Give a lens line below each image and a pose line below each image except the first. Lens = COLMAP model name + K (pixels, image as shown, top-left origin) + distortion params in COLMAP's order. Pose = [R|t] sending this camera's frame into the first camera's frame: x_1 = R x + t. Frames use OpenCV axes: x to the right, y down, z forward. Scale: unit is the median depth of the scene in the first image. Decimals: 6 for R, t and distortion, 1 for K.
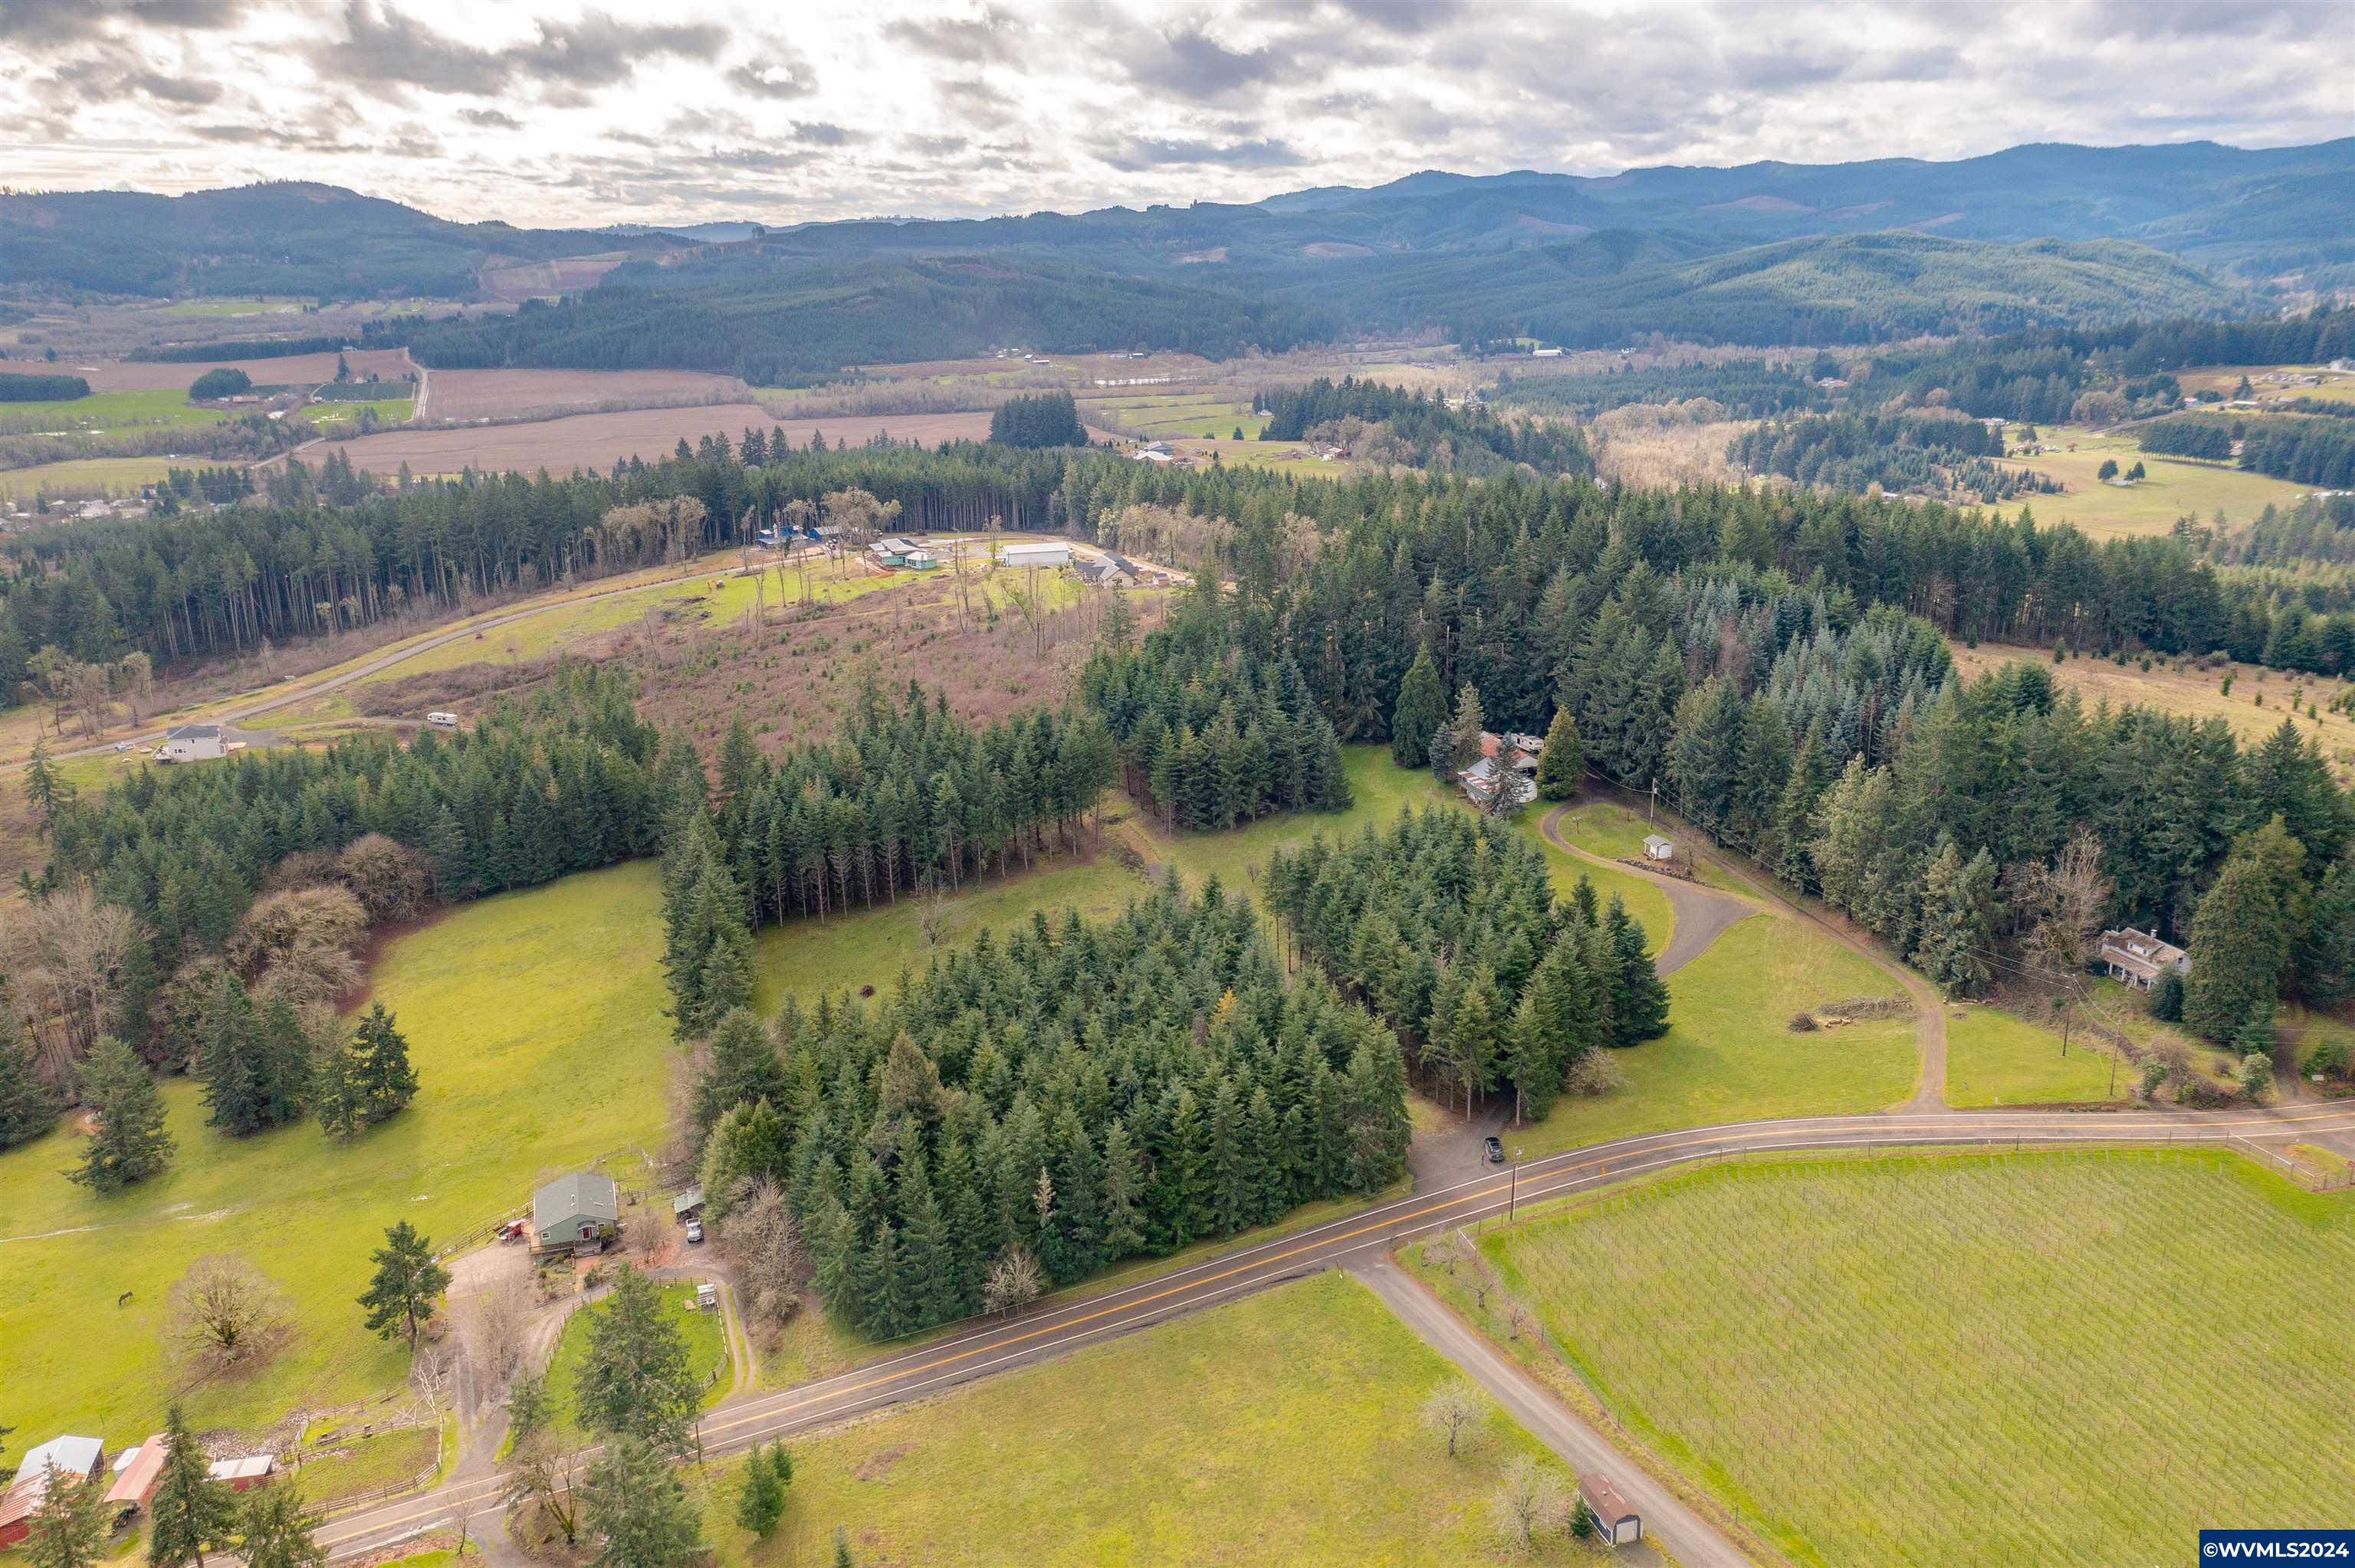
lens RADIAL K [[1858.9, 0, 1174.3], [0, 1858.9, 810.0], [0, 0, 1]] dist [0.016539, 0.044583]
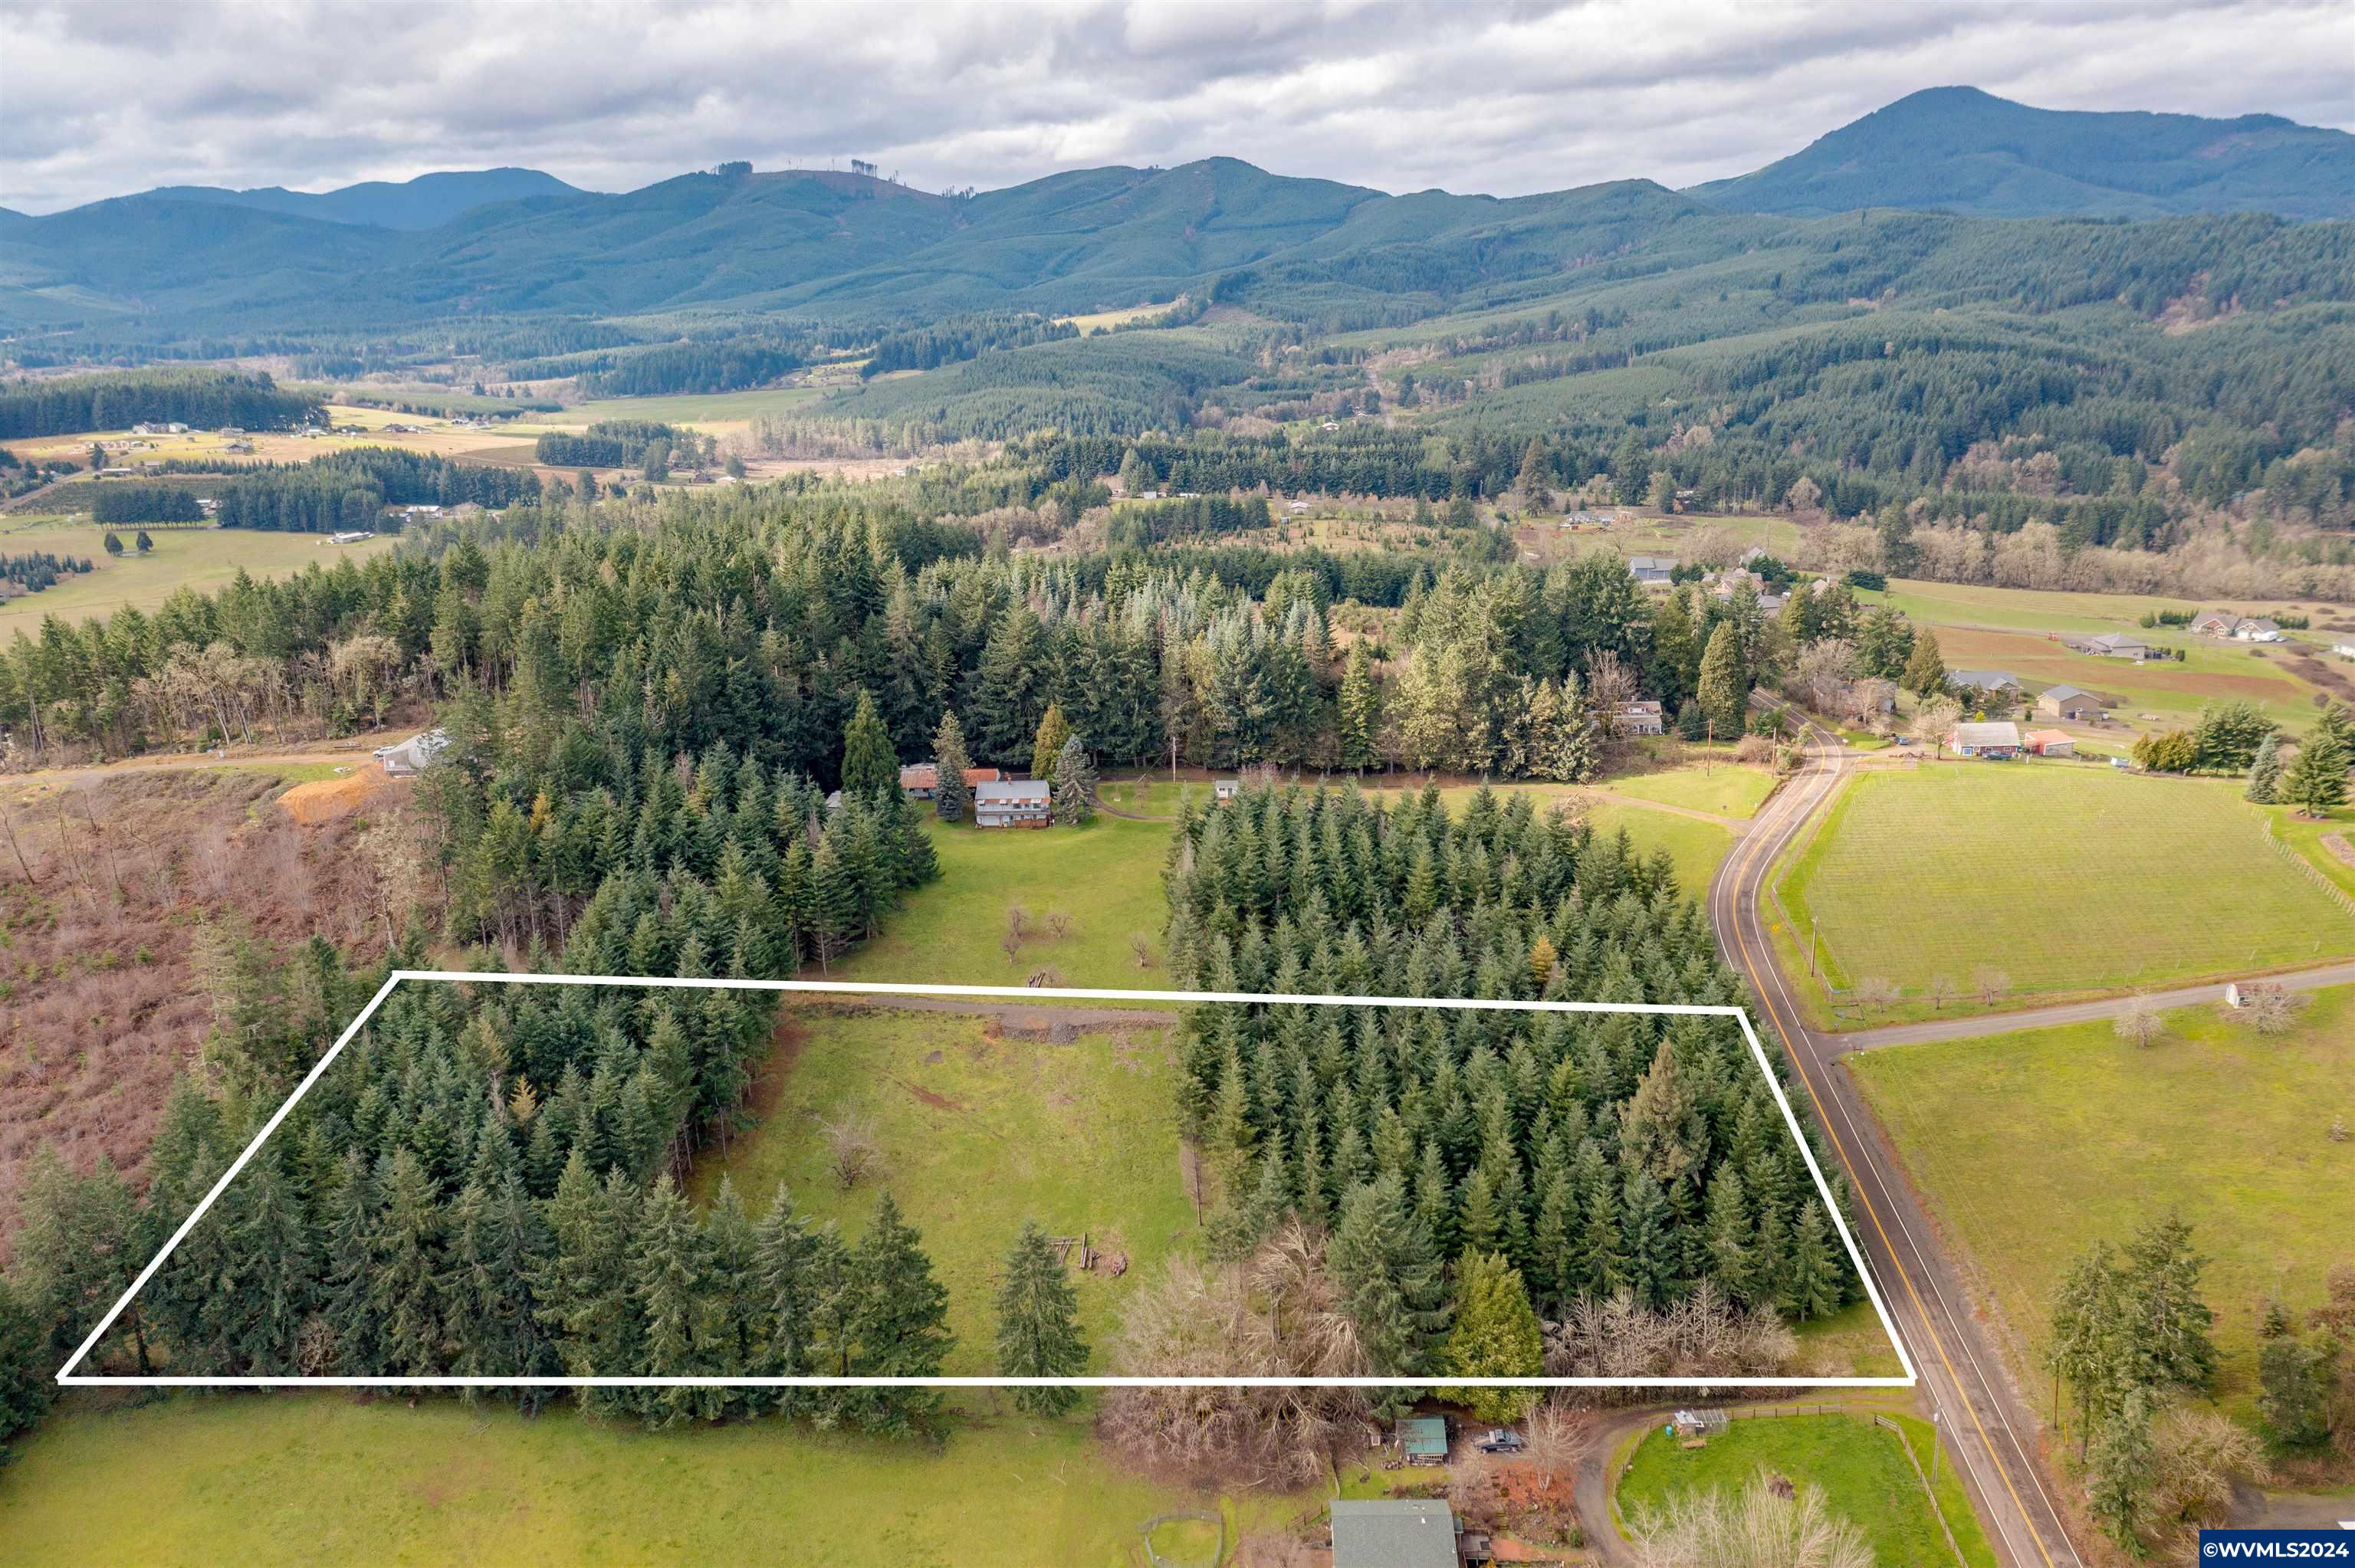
lens RADIAL K [[1858.9, 0, 1173.7], [0, 1858.9, 791.9], [0, 0, 1]] dist [0.016539, 0.044583]
pose [[0.338454, -0.254167, 0.906006, -0.704066], [0.300520, 0.941604, 0.151889, -0.145513], [-0.891704, 0.220866, 0.395072, 0.551263]]
